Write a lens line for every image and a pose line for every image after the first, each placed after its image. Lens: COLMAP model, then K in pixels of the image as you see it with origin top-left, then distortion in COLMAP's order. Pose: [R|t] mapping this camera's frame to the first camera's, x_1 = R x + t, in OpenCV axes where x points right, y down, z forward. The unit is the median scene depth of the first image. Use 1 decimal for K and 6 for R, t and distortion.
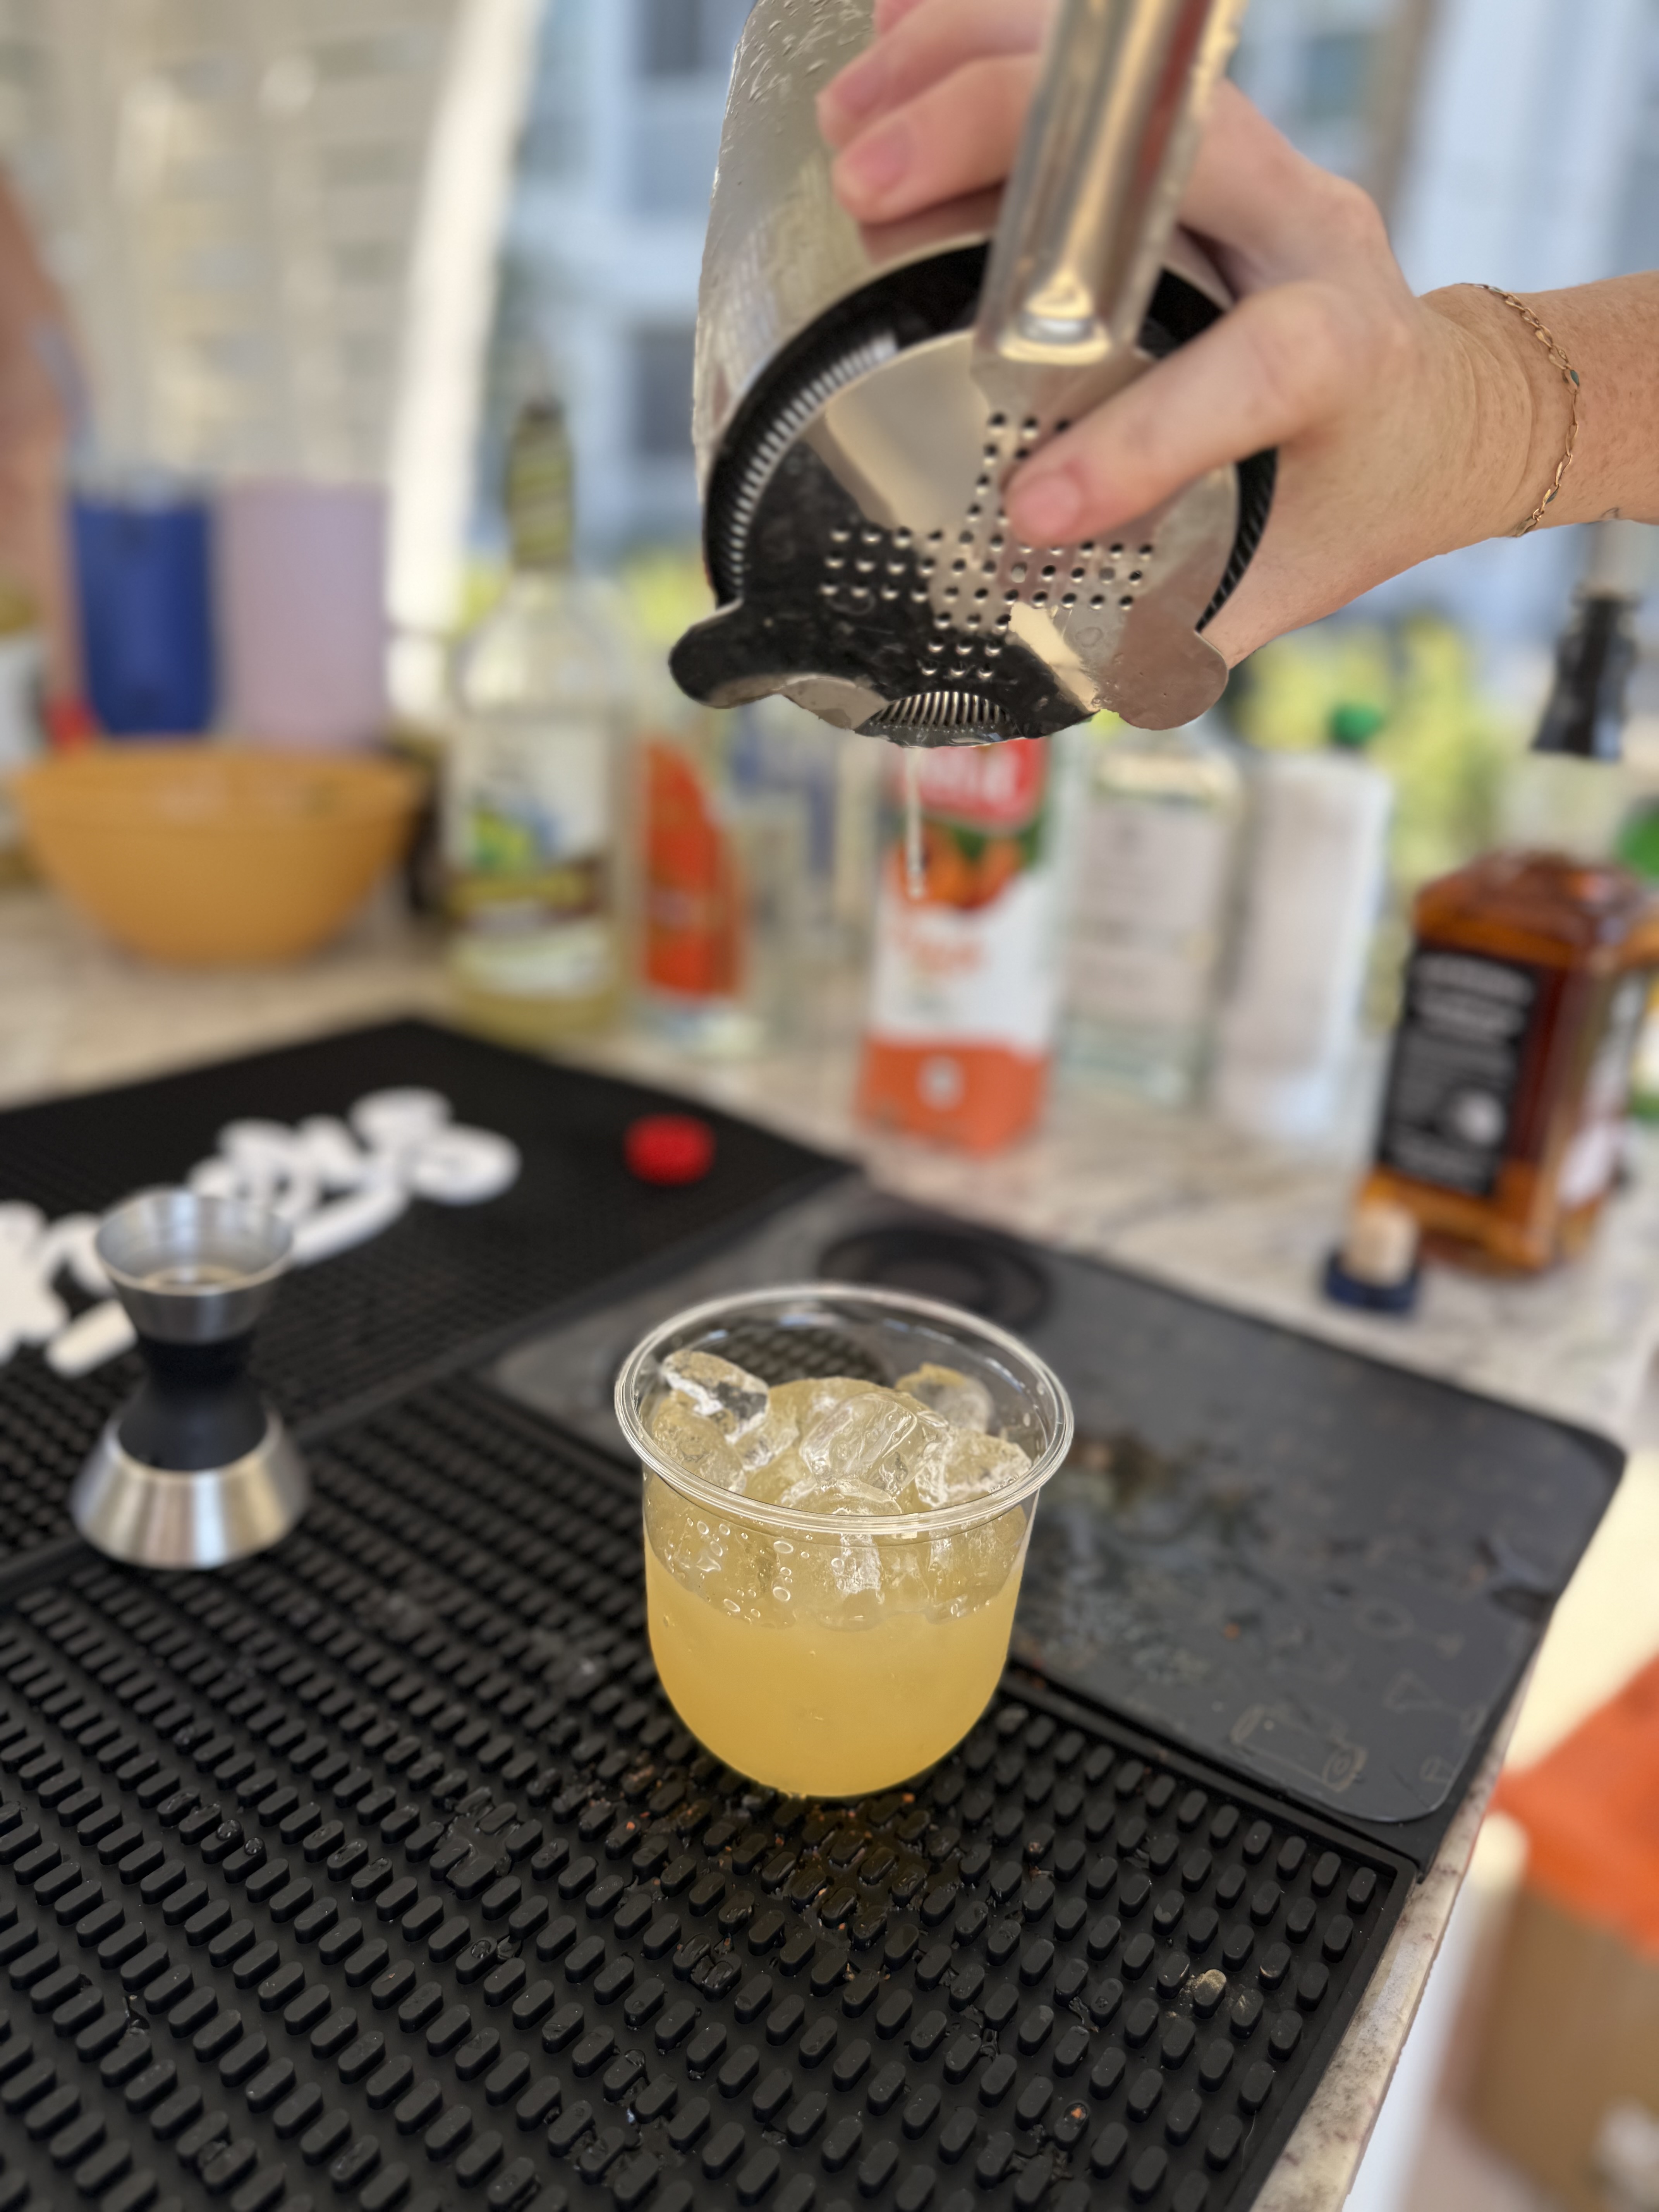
lens RADIAL K [[1520.0, 0, 829.5], [0, 1520.0, 1106.0], [0, 0, 1]] dist [0.001077, -0.000232]
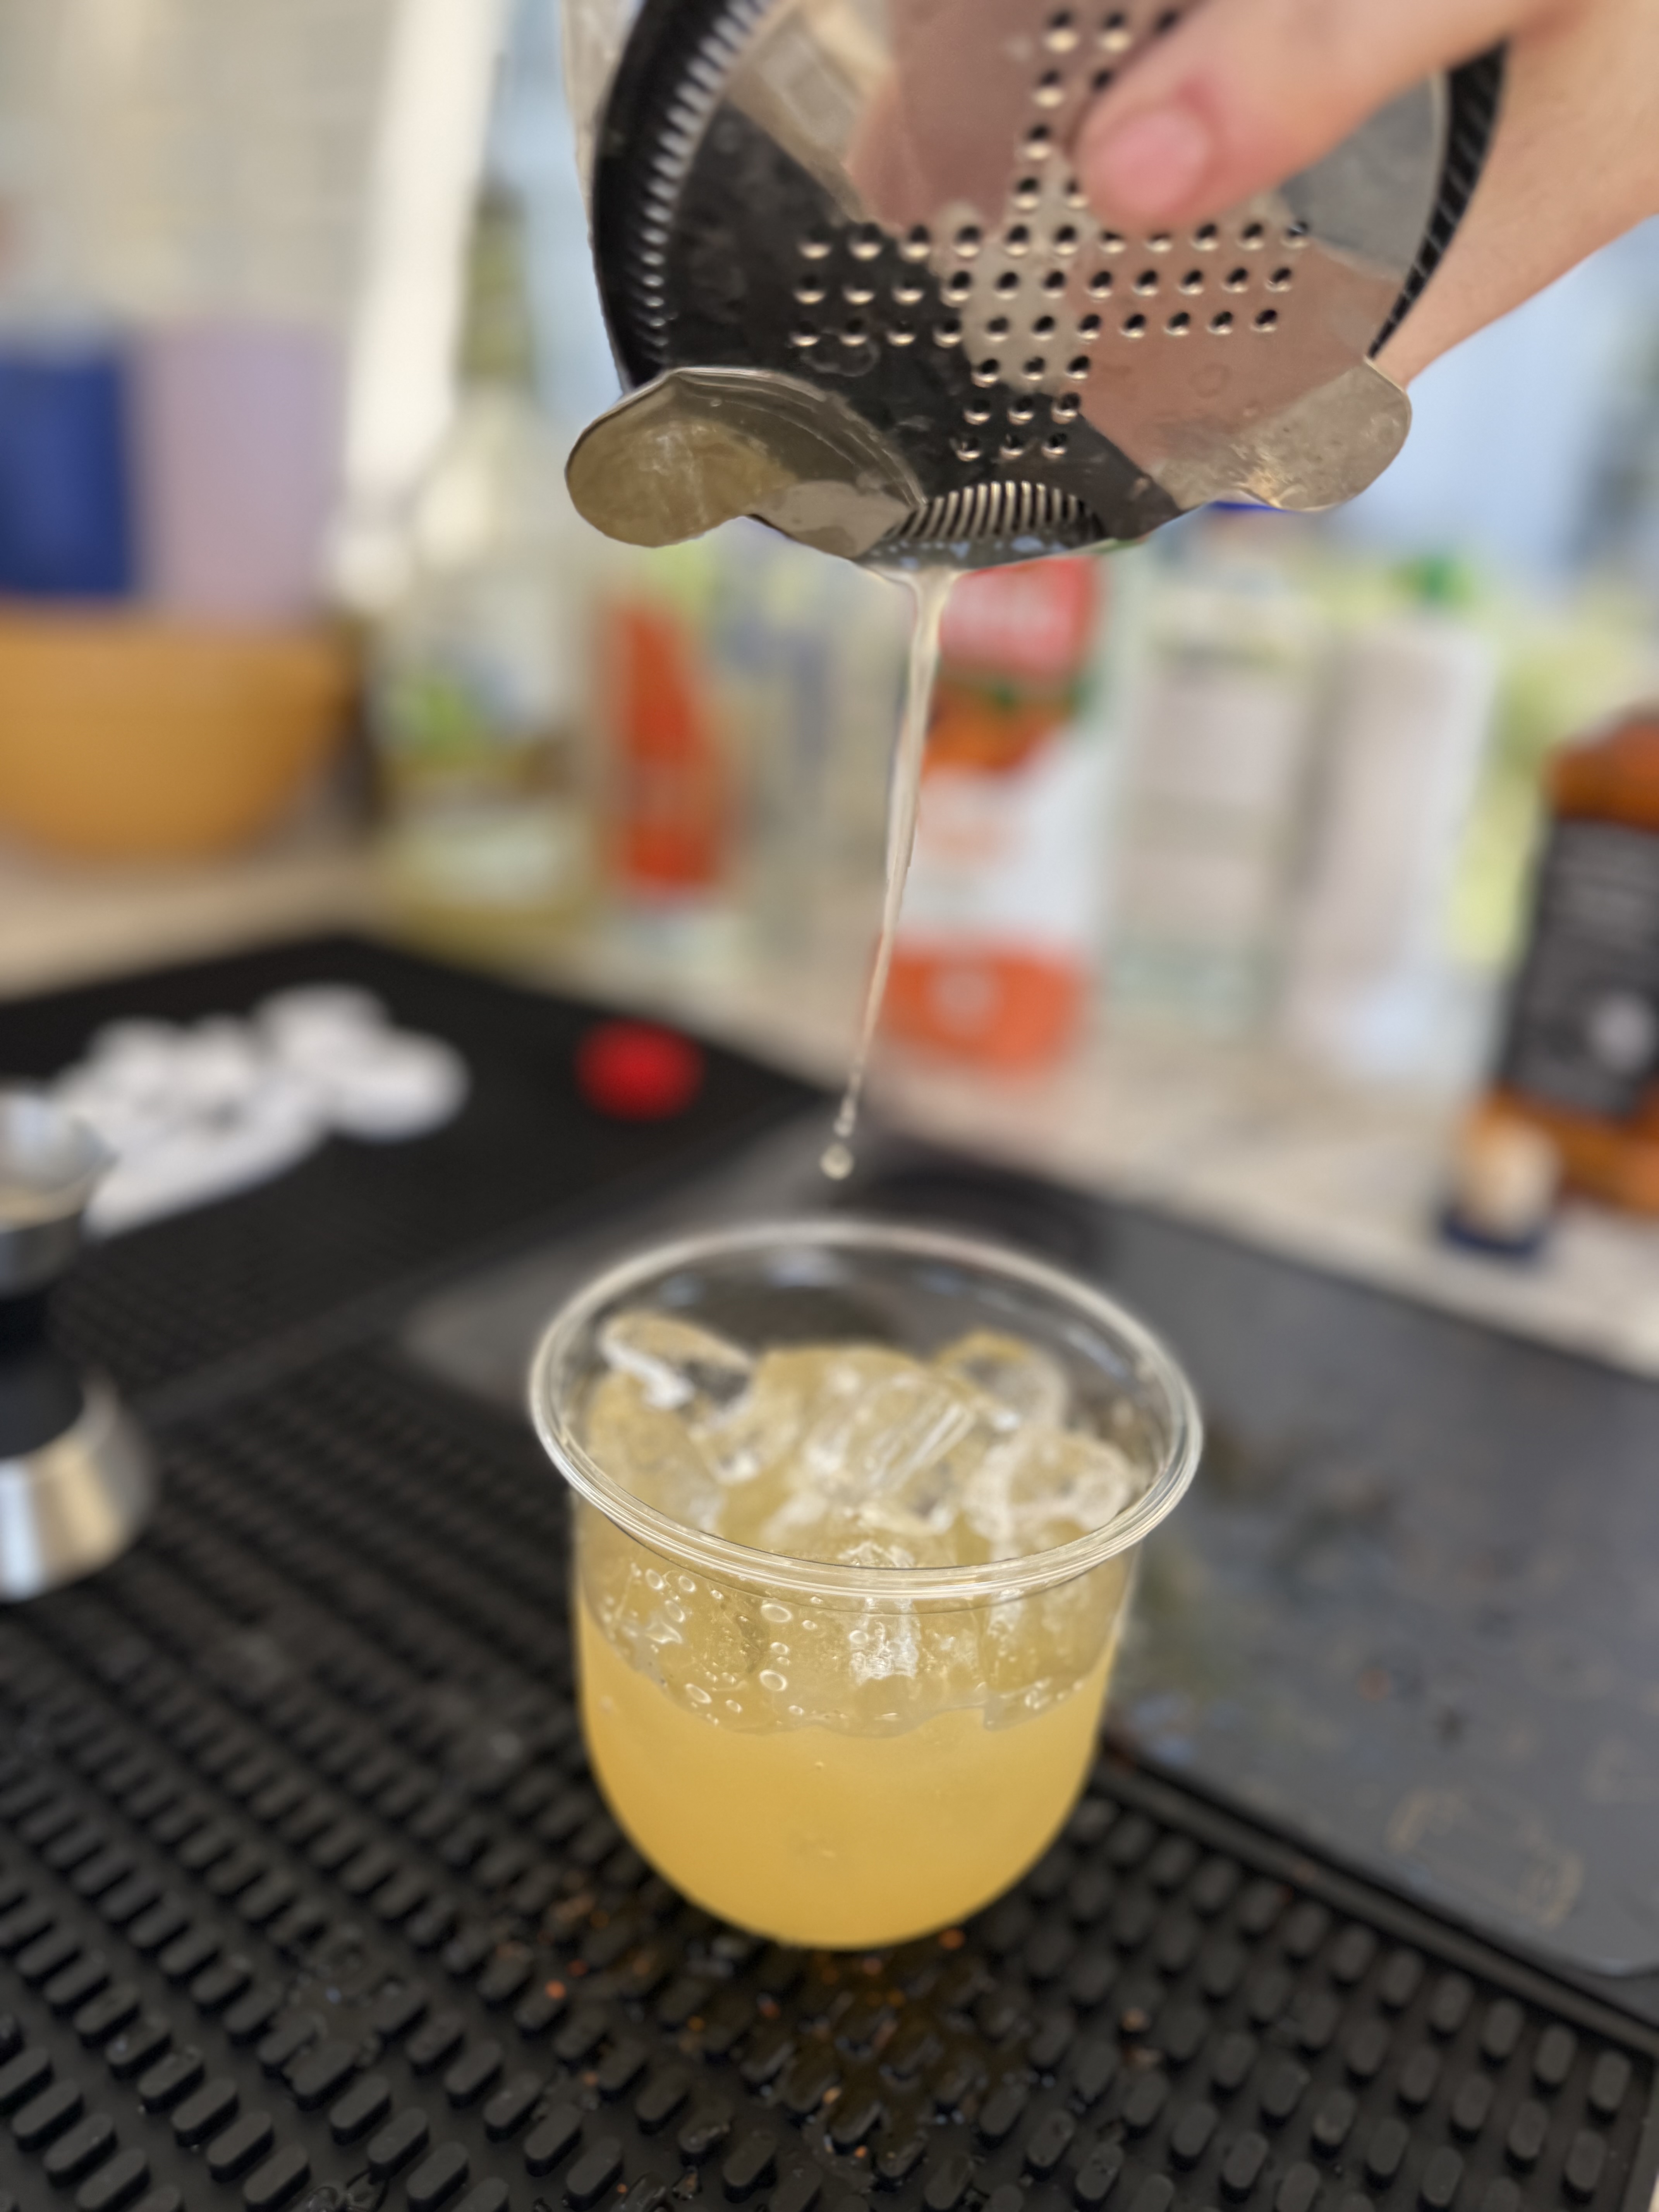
lens RADIAL K [[1557.5, 0, 856.2], [0, 1557.5, 1113.2], [0, 0, 1]] dist [-0.029950, 0.000358]
pose [[0.999740, 0.006342, 0.021889, -0.010015], [-0.007146, 0.999296, 0.036838, 0.040656], [-0.021640, -0.036985, 0.999081, 0.277094]]
